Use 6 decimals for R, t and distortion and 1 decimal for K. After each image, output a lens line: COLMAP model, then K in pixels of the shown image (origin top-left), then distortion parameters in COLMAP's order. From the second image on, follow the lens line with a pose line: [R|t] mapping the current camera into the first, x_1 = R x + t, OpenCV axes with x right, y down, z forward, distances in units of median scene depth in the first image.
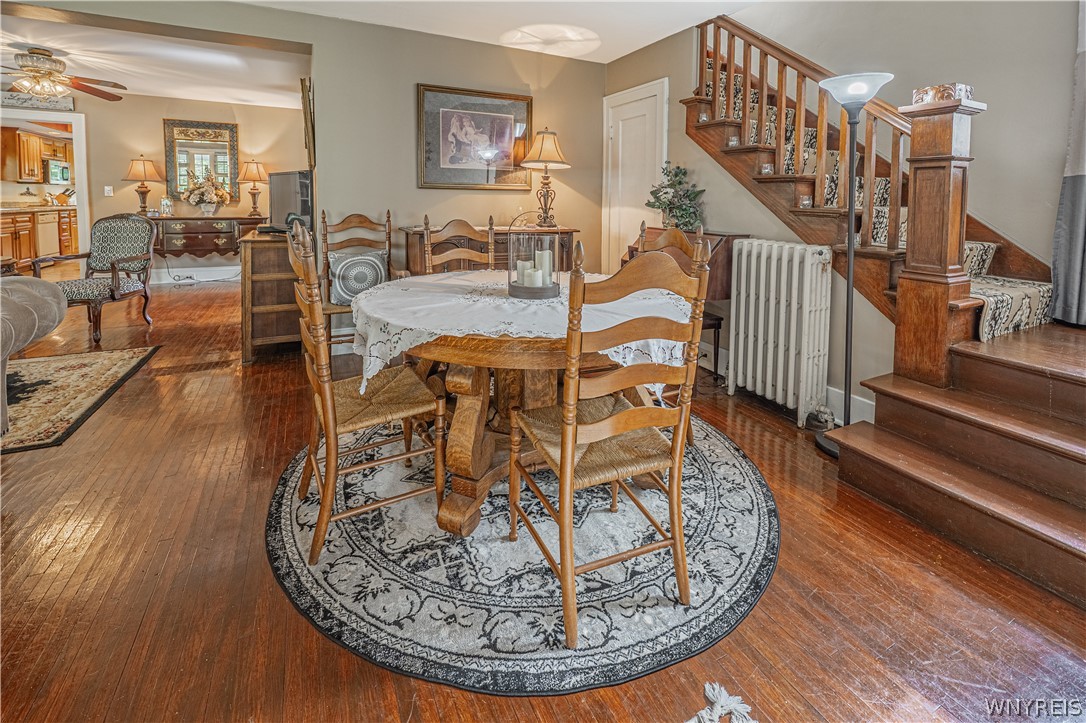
lens RADIAL K [[429.2, 0, 512.9], [0, 429.2, 217.0], [0, 0, 1]] dist [0.002566, -0.001011]
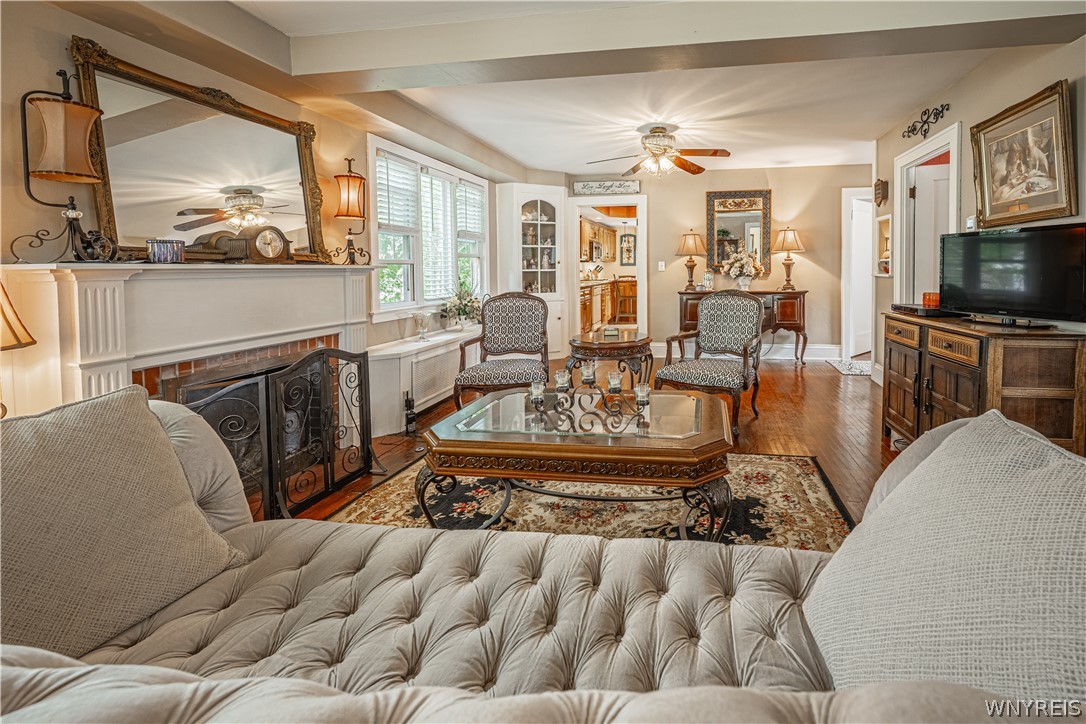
lens RADIAL K [[452.7, 0, 650.5], [0, 452.7, 282.8], [0, 0, 1]] dist [-0.012814, 0.000478]
pose [[0.836644, -0.003945, -0.547733, -0.784393], [-0.001150, 0.999959, -0.008959, -0.022193], [0.547746, 0.008126, 0.836605, 0.144234]]
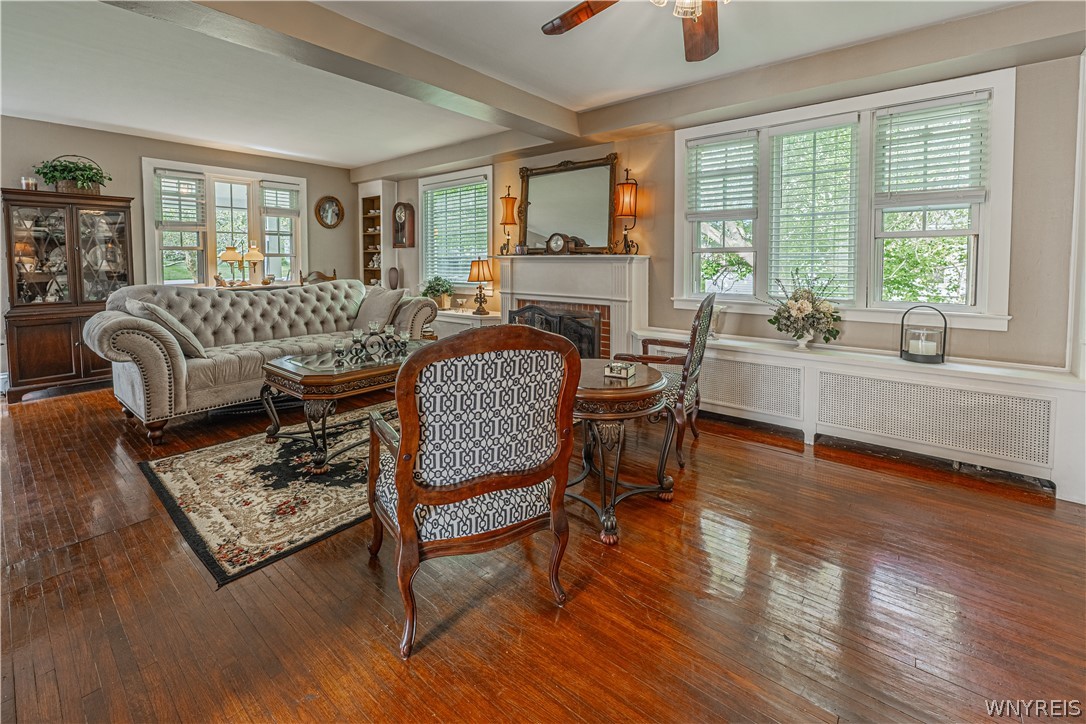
lens RADIAL K [[468.3, 0, 530.8], [0, 468.3, 282.9], [0, 0, 1]] dist [-0.002865, -0.000174]
pose [[-0.918680, 0.005775, -0.394961, -1.197633], [-0.029047, 0.996198, 0.082129, -0.104483], [0.393934, 0.086923, -0.915019, 2.028513]]
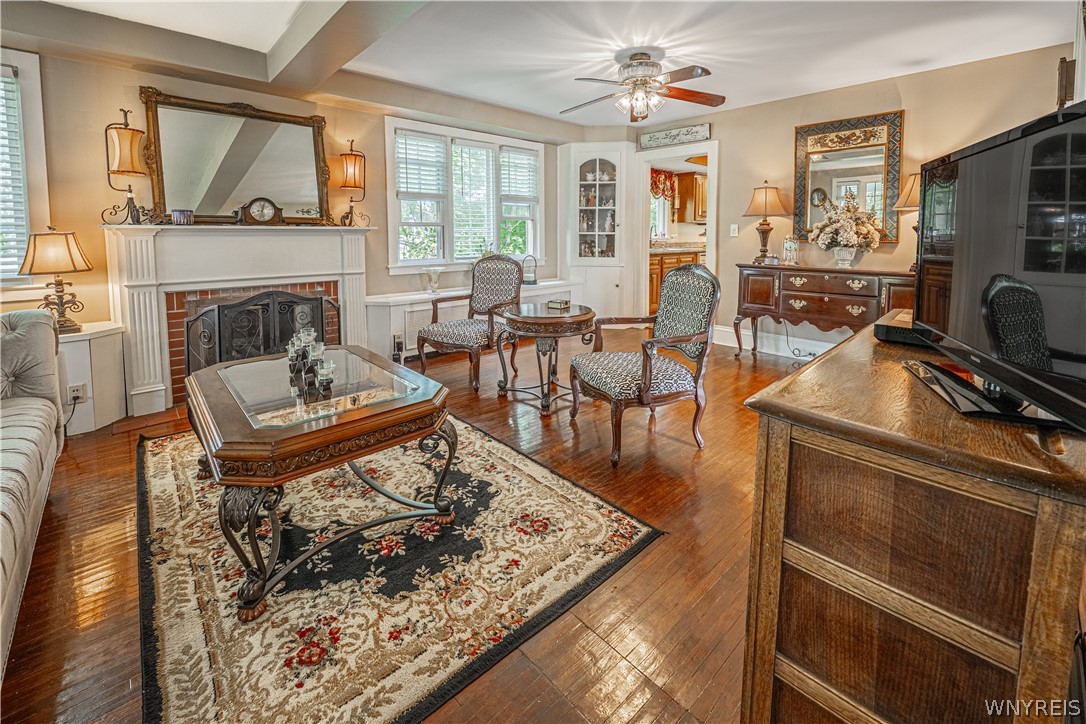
lens RADIAL K [[452.7, 0, 561.6], [0, 452.7, 272.0], [0, 0, 1]] dist [-0.012814, 0.000478]
pose [[0.305368, 0.071039, -0.949581, -0.465742], [-0.037048, 0.997345, 0.062698, -0.049239], [0.951513, 0.016034, 0.307189, 0.913757]]
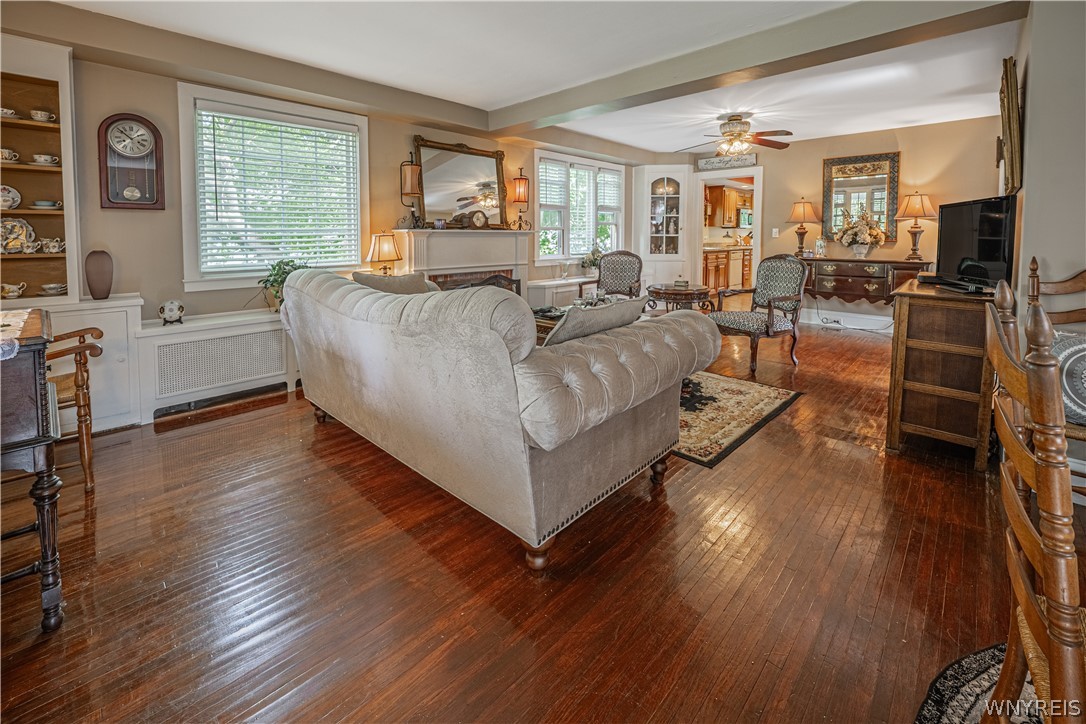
lens RADIAL K [[452.7, 0, 565.7], [0, 452.7, 271.8], [0, 0, 1]] dist [-0.012814, 0.000478]
pose [[0.364428, 0.063236, -0.929082, -0.099214], [-0.033963, 0.997931, 0.054601, -0.010580], [0.930612, 0.011656, 0.365821, 0.147061]]
